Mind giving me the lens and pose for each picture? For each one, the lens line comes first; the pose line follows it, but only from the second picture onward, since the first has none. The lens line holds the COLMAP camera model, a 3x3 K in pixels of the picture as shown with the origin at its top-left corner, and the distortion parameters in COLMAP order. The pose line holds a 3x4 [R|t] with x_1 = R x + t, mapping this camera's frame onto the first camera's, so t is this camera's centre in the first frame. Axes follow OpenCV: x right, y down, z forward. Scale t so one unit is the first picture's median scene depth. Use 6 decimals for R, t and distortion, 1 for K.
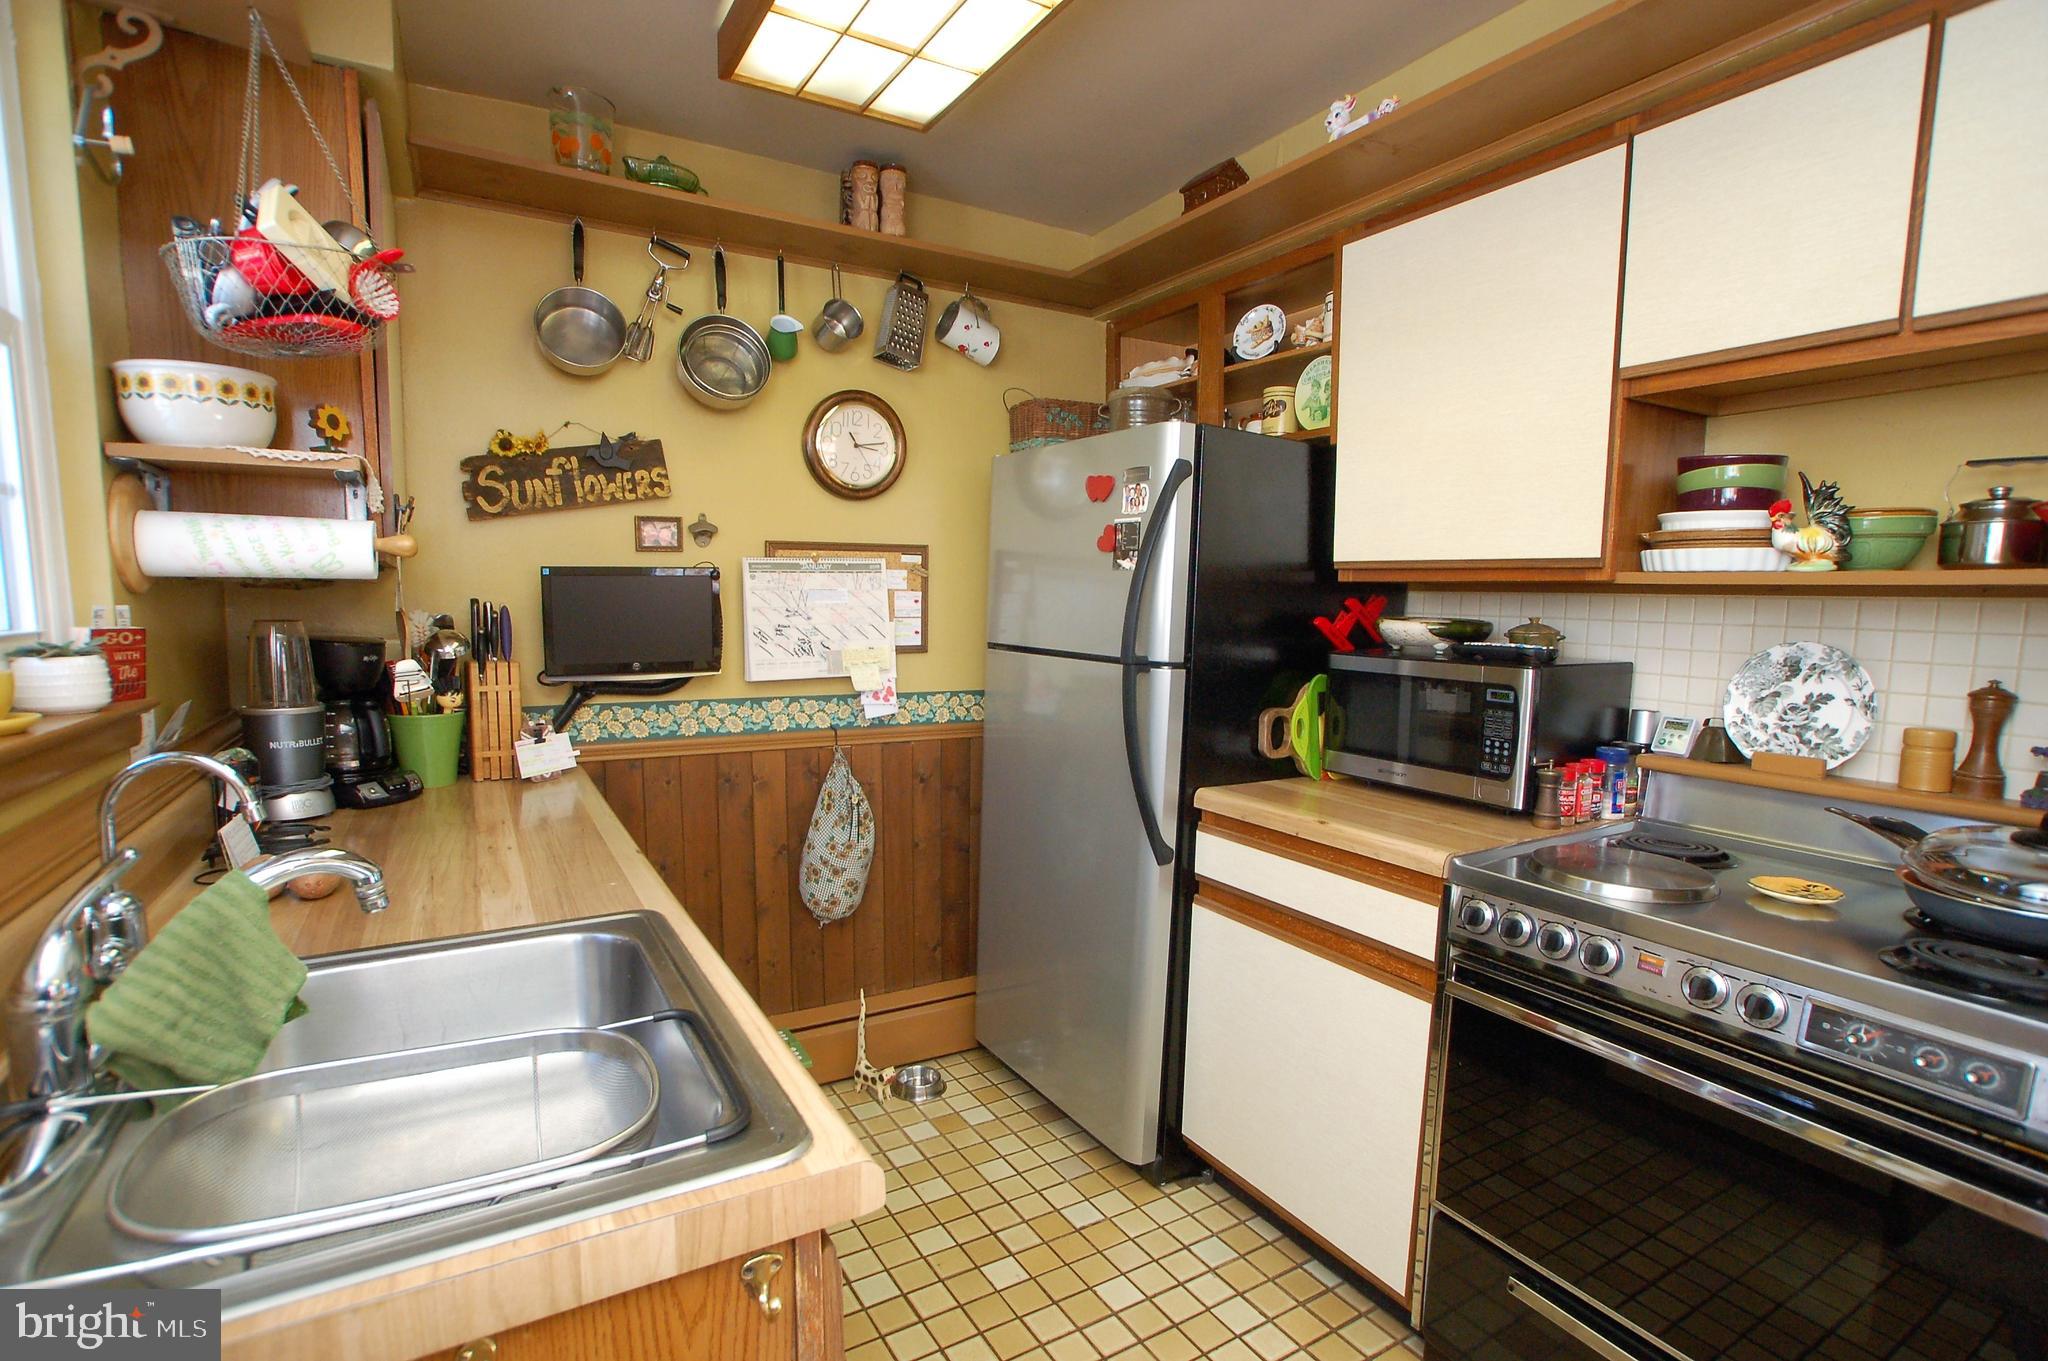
lens RADIAL K [[985.6, 0, 1023.2], [0, 985.6, 706.6], [0, 0, 1]] dist [-0.077590, 0.042278]
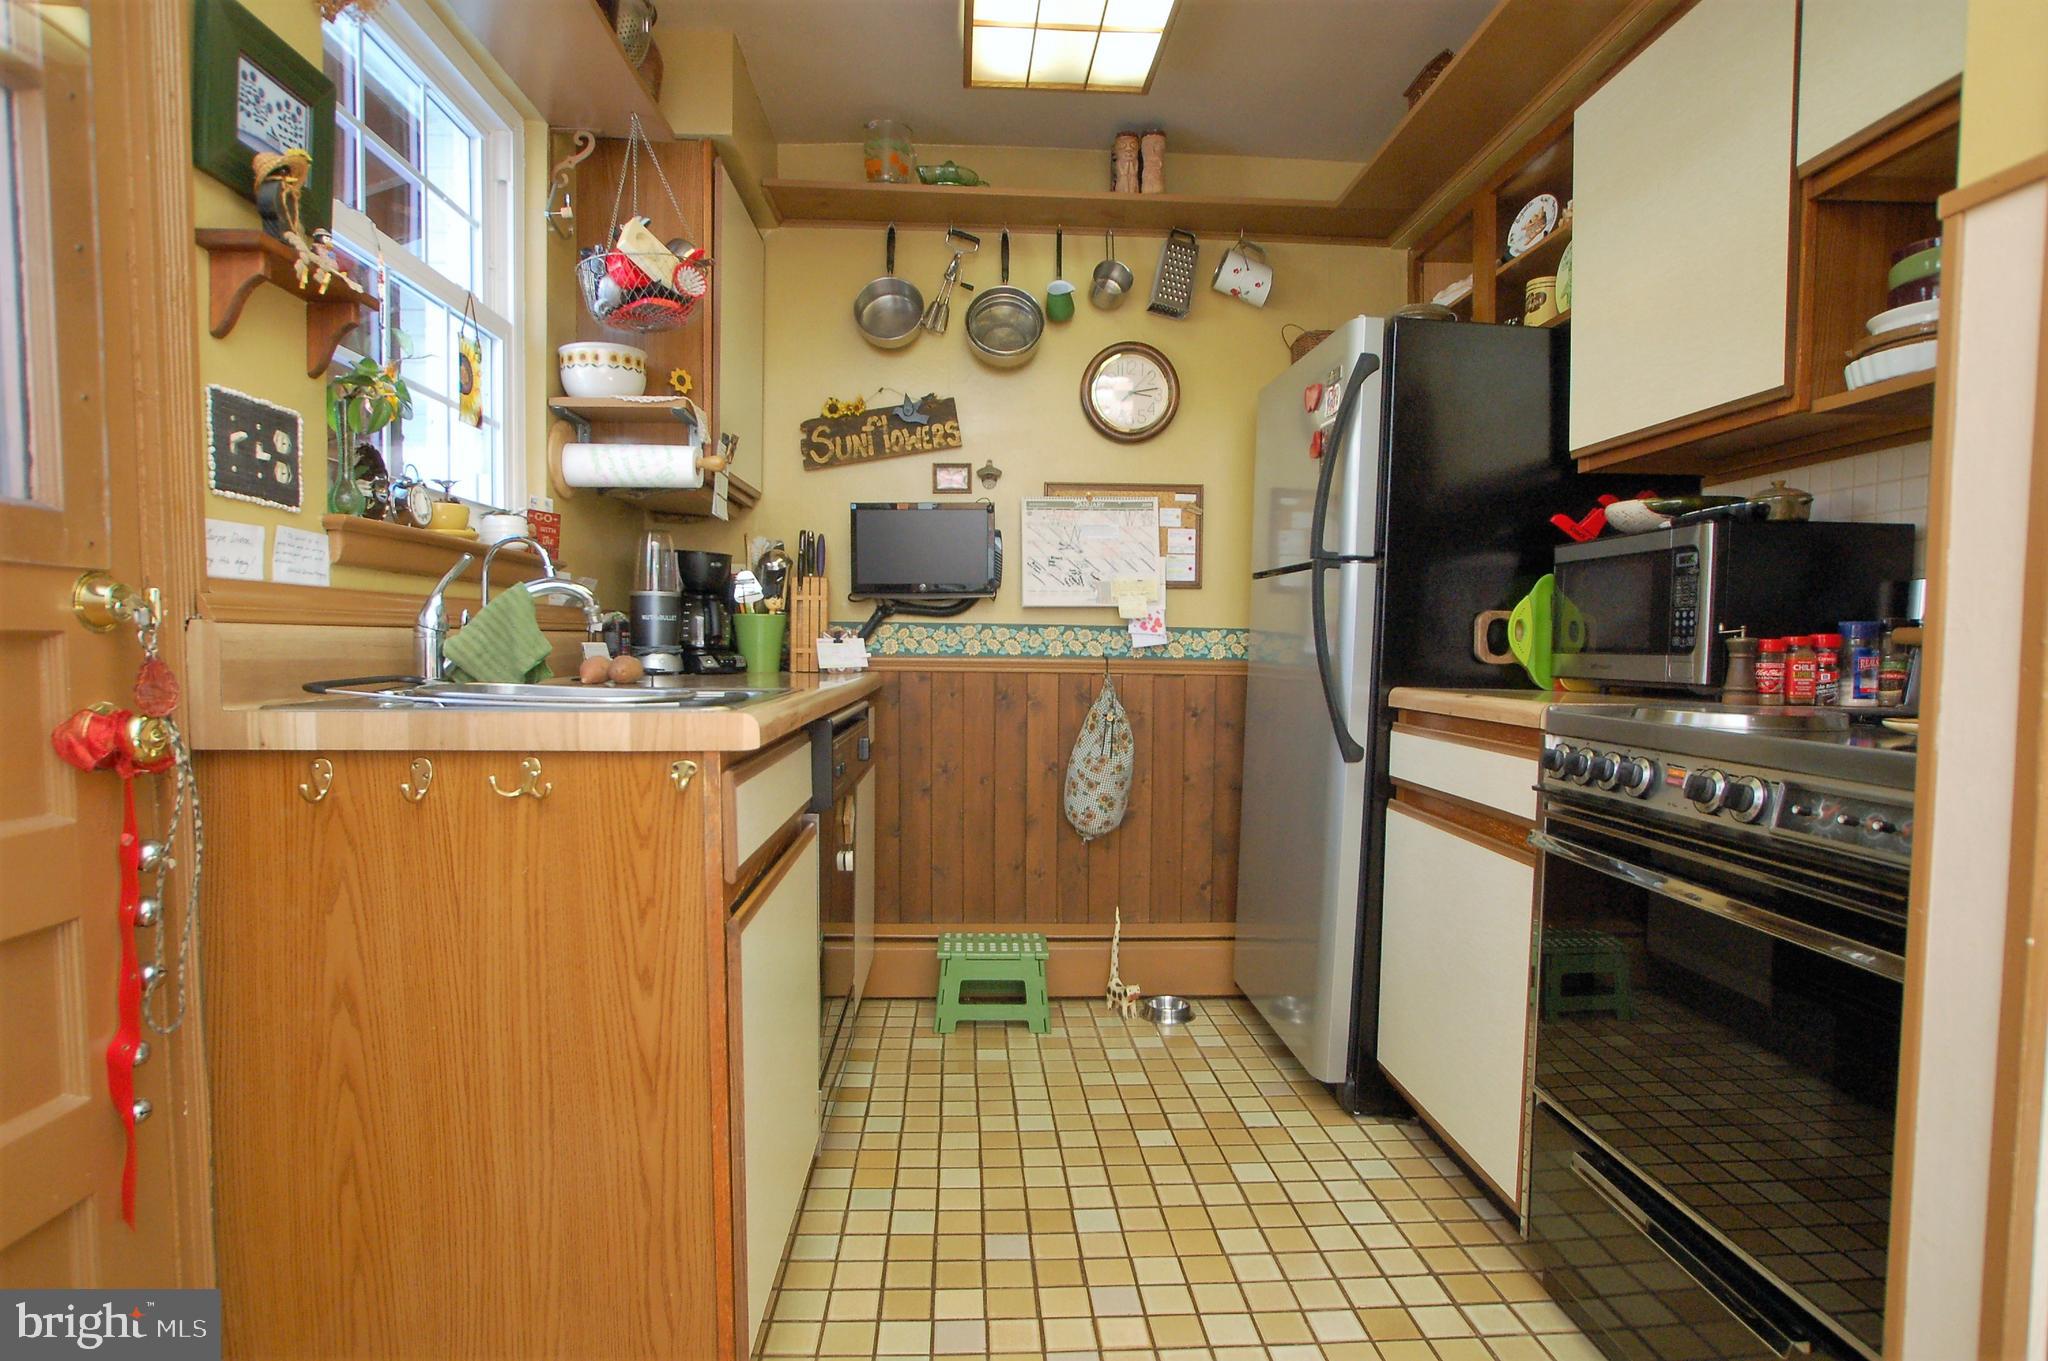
lens RADIAL K [[1116.1, 0, 1020.3], [0, 1116.1, 691.5], [0, 0, 1]] dist [-0.049448, 0.000520]
pose [[0.887205, 0.016461, -0.461082, 0.329387], [-0.049931, 0.996919, -0.060486, 0.159336], [0.458666, 0.076685, 0.885294, -0.127479]]
